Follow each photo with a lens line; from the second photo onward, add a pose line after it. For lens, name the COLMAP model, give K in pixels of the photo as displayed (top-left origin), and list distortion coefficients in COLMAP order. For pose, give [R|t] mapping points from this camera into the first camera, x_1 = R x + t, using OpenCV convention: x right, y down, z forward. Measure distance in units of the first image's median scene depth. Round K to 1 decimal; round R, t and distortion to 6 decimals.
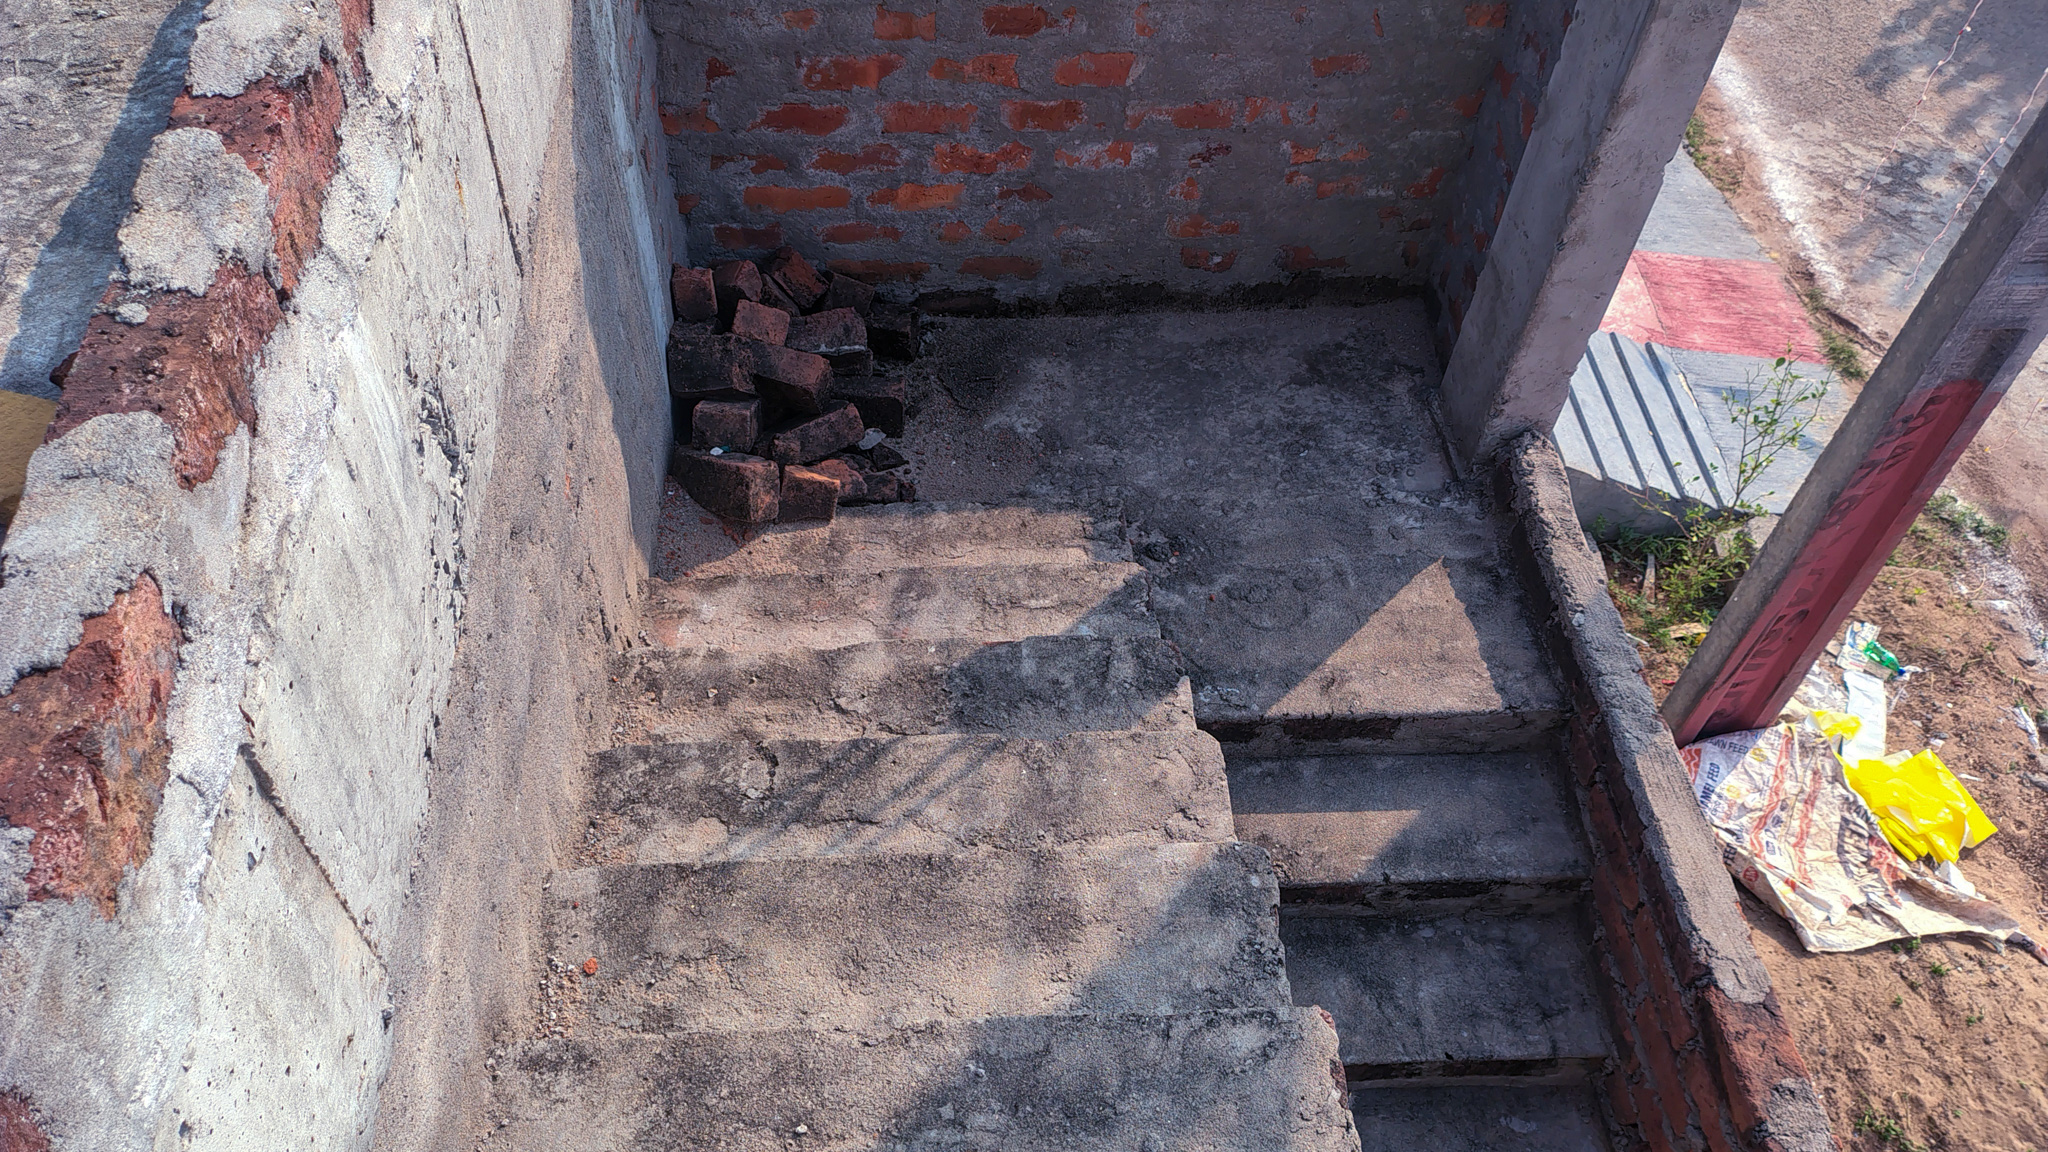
lens RADIAL K [[1560.6, 0, 1024.2], [0, 1560.6, 576.9], [0, 0, 1]] dist [0.053414, -0.064881]
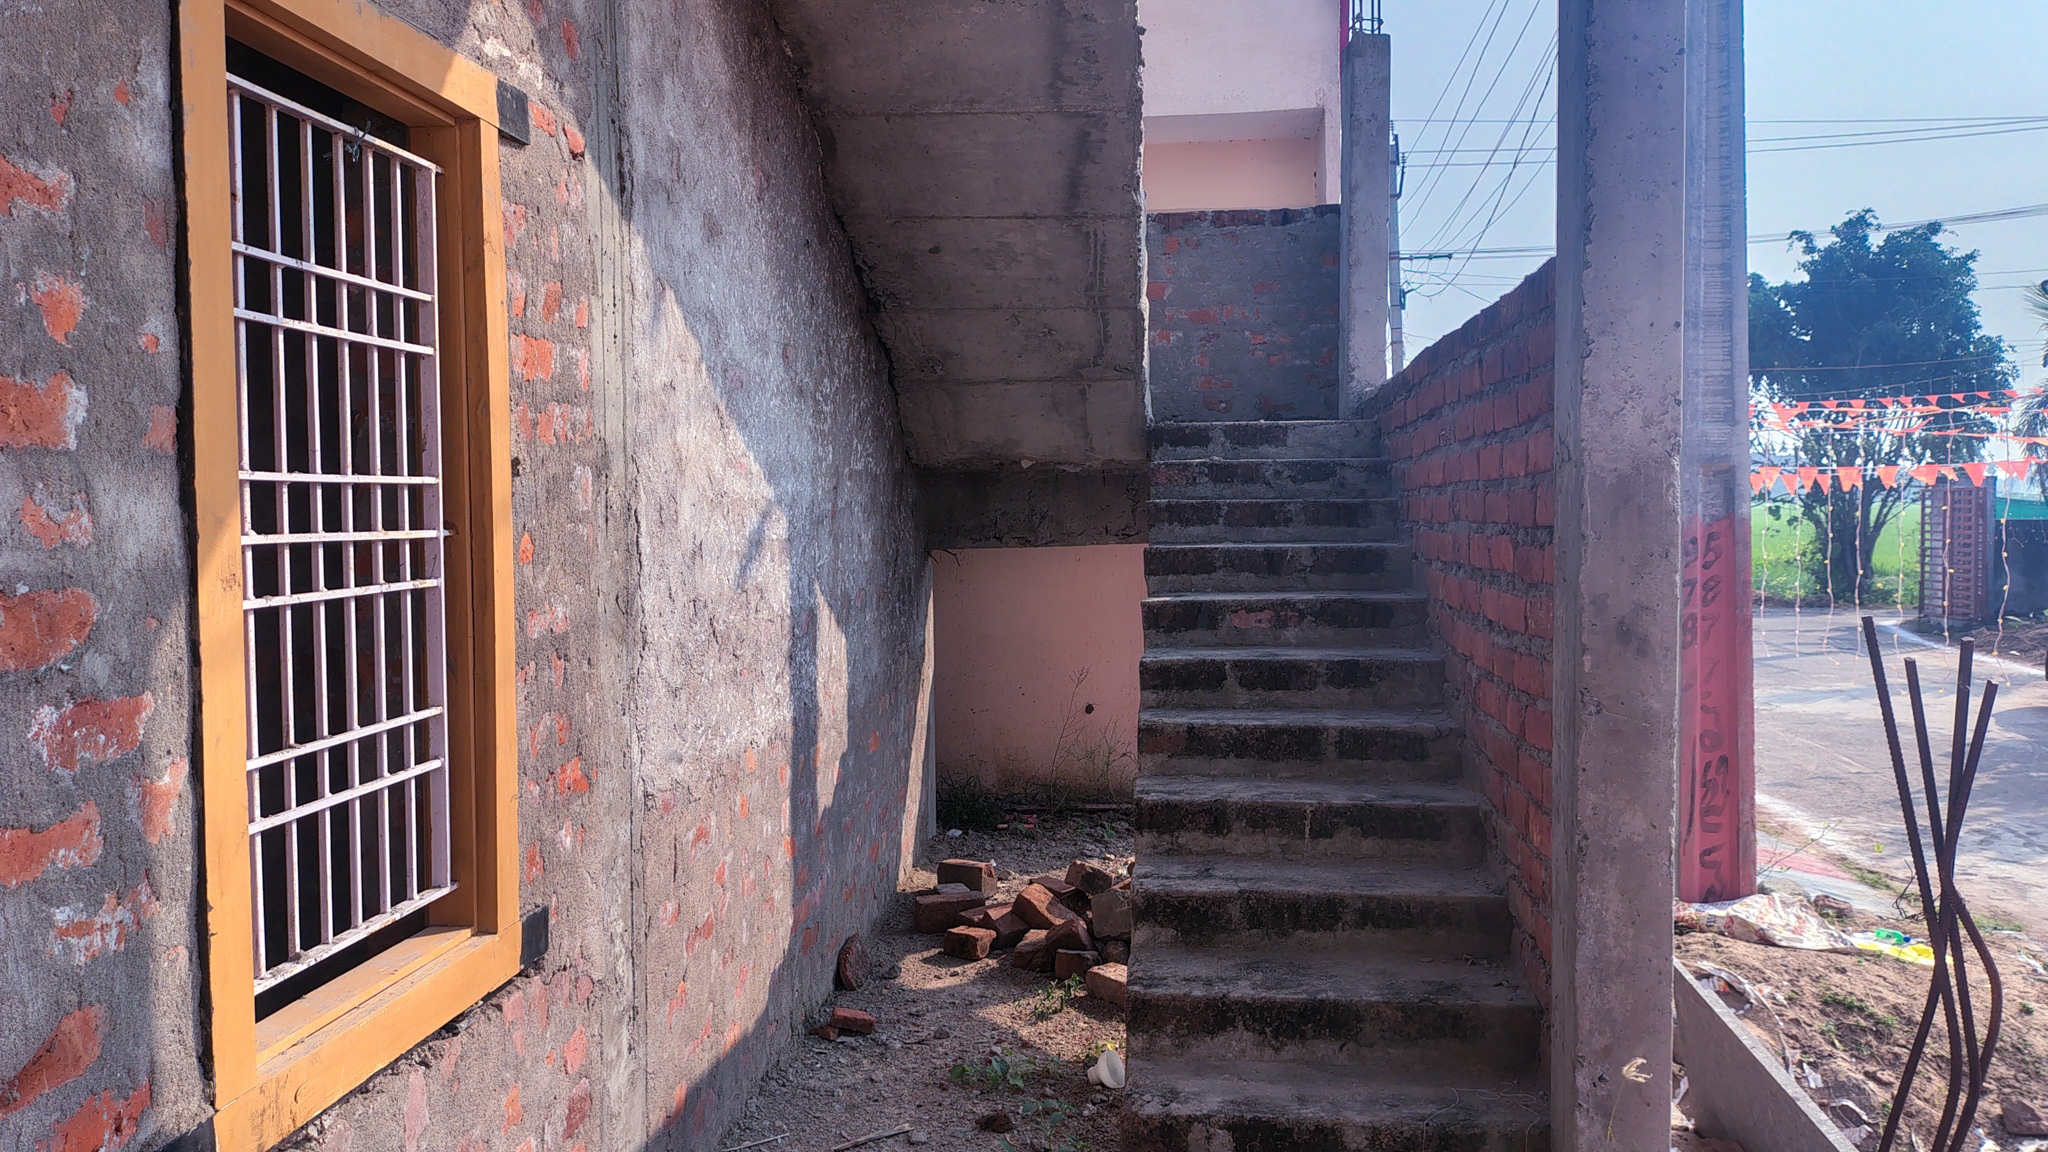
lens RADIAL K [[1560.6, 0, 1016.8], [0, 1560.6, 579.0], [0, 0, 1]] dist [0.053414, -0.064881]
pose [[0.984322, -0.046859, -0.170045, 0.202734], [-0.094939, 0.671743, -0.734675, 1.454922], [0.148652, 0.739301, 0.656763, -0.139417]]
